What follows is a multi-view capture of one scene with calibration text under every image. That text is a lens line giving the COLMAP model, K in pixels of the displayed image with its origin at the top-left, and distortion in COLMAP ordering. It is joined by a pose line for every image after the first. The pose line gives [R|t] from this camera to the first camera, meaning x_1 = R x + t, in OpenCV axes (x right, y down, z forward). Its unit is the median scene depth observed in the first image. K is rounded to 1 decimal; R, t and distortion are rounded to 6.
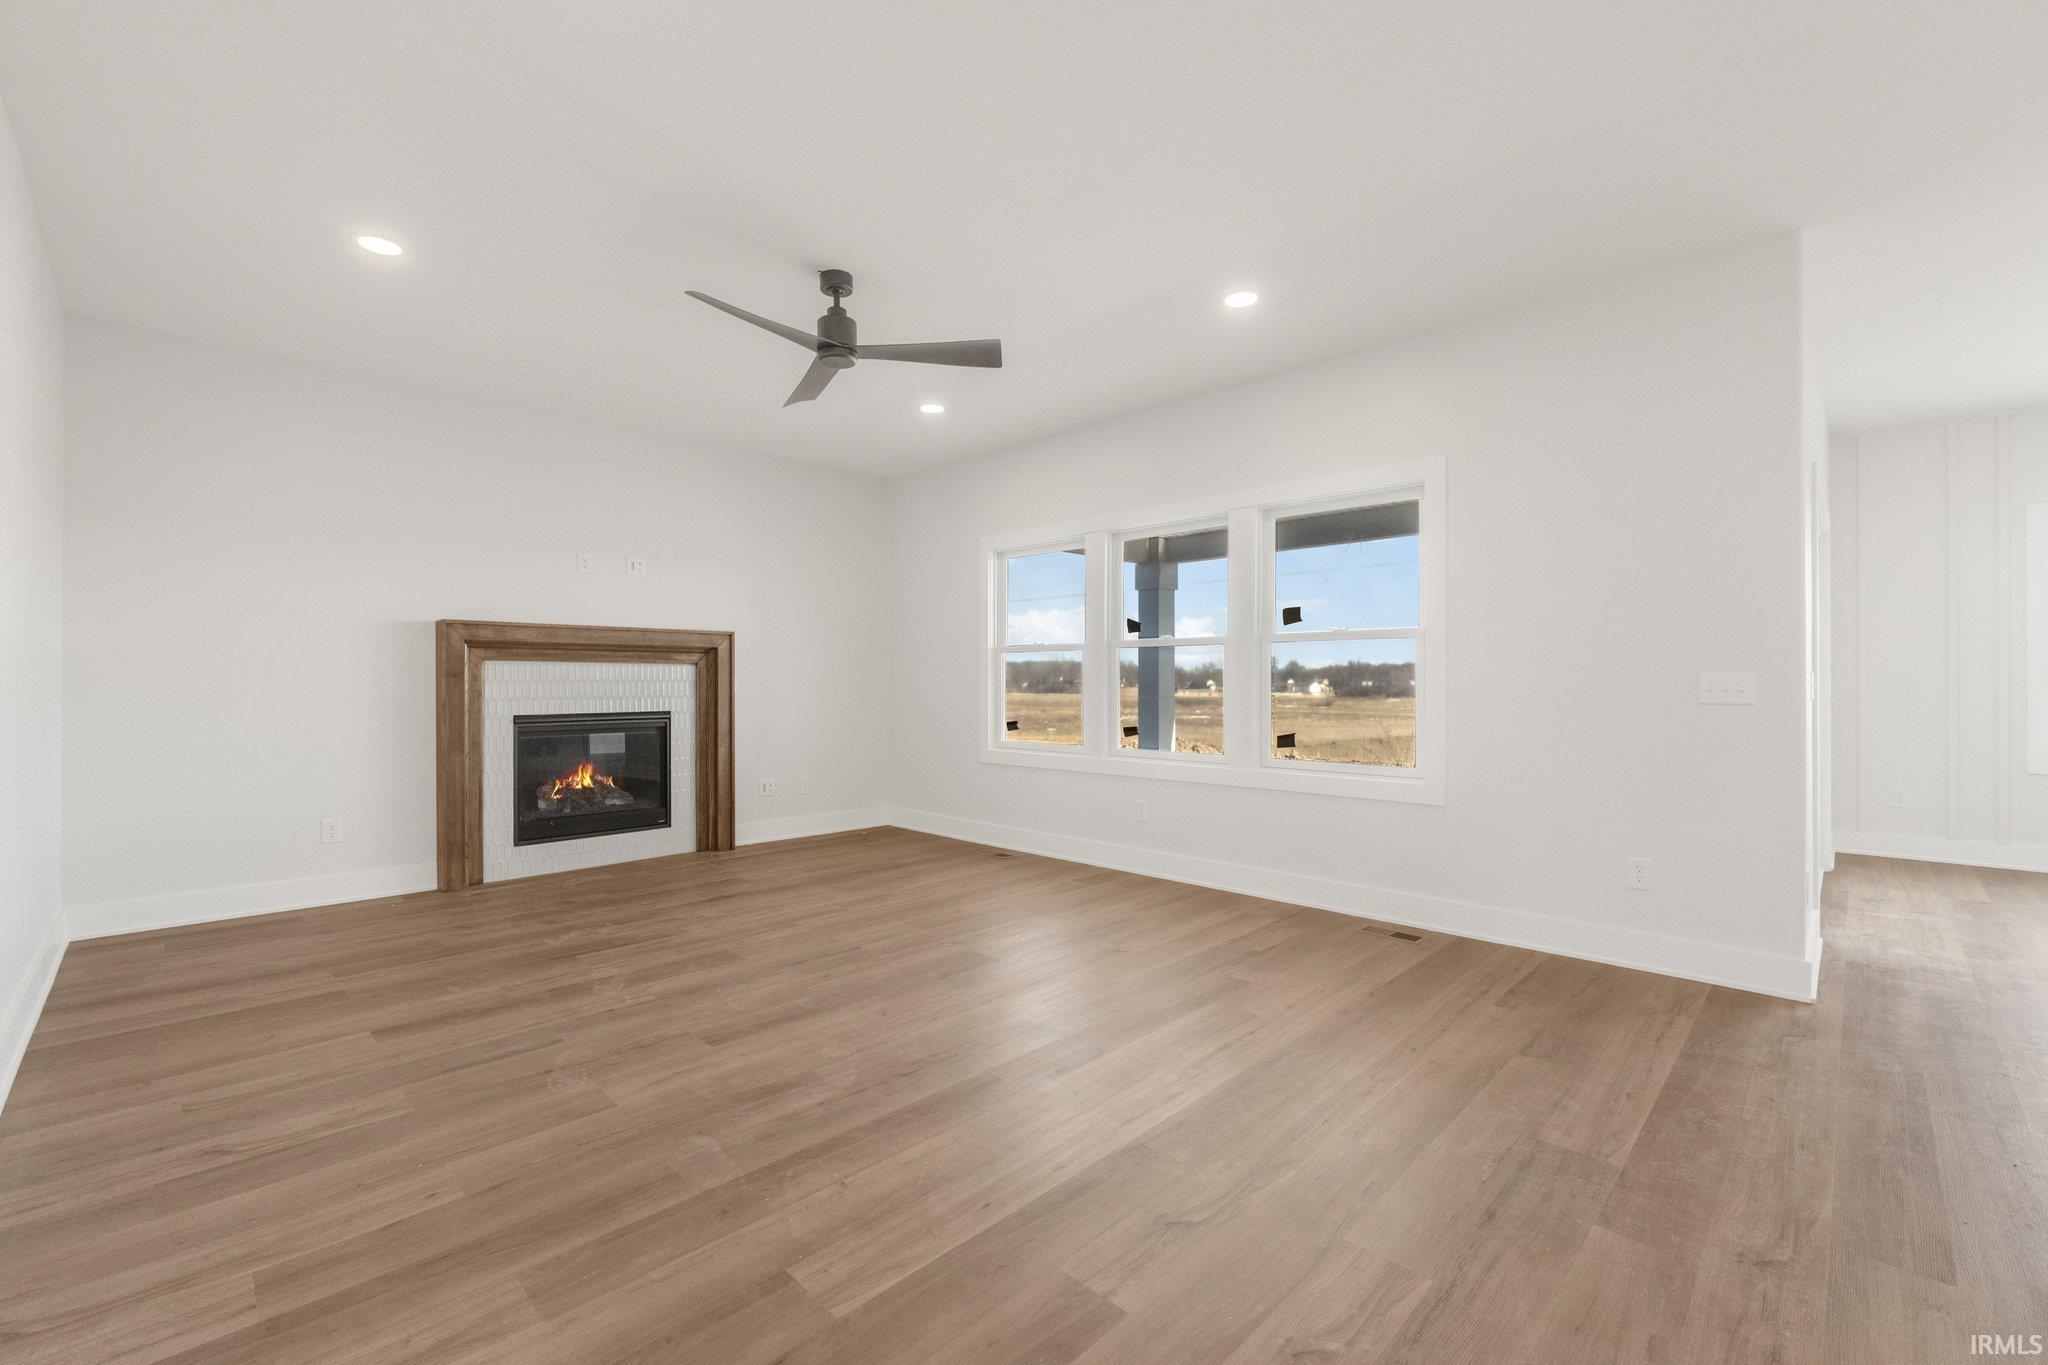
lens RADIAL K [[853.7, 0, 1024.0], [0, 853.7, 682.5], [0, 0, 1]] dist [-0.012681, 0.000163]
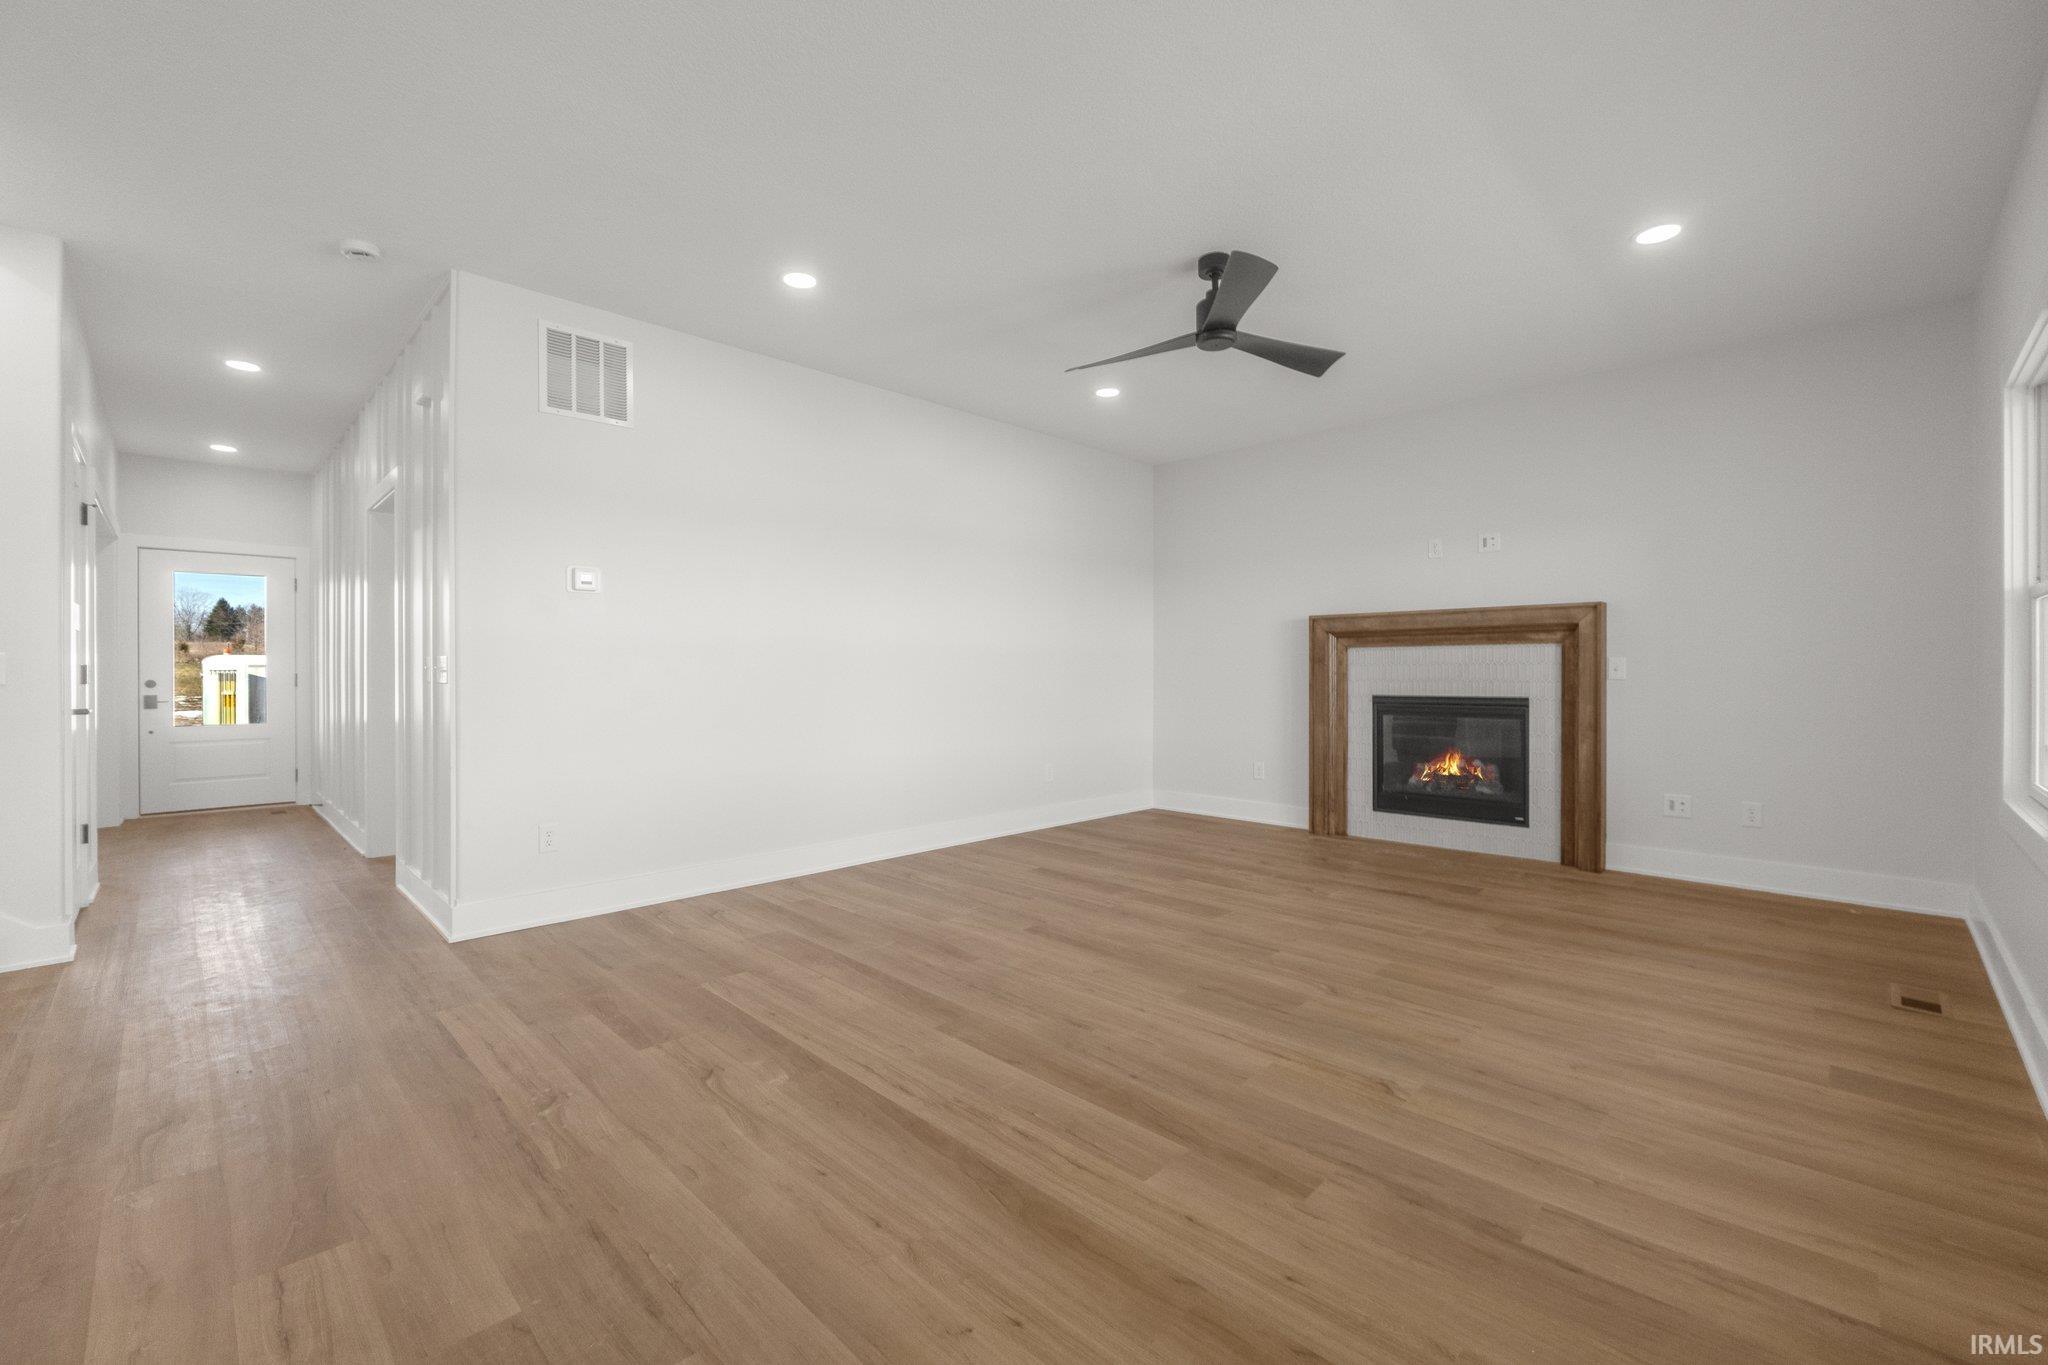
lens RADIAL K [[846.6, 0, 1020.0], [0, 846.6, 674.4], [0, 0, 1]] dist [-0.012185, 0.000030]
pose [[-0.006364, 0.005361, -0.999965, 0.547388], [0.003911, 0.999978, 0.005336, 0.003126], [0.999972, -0.003877, -0.006384, 0.549508]]
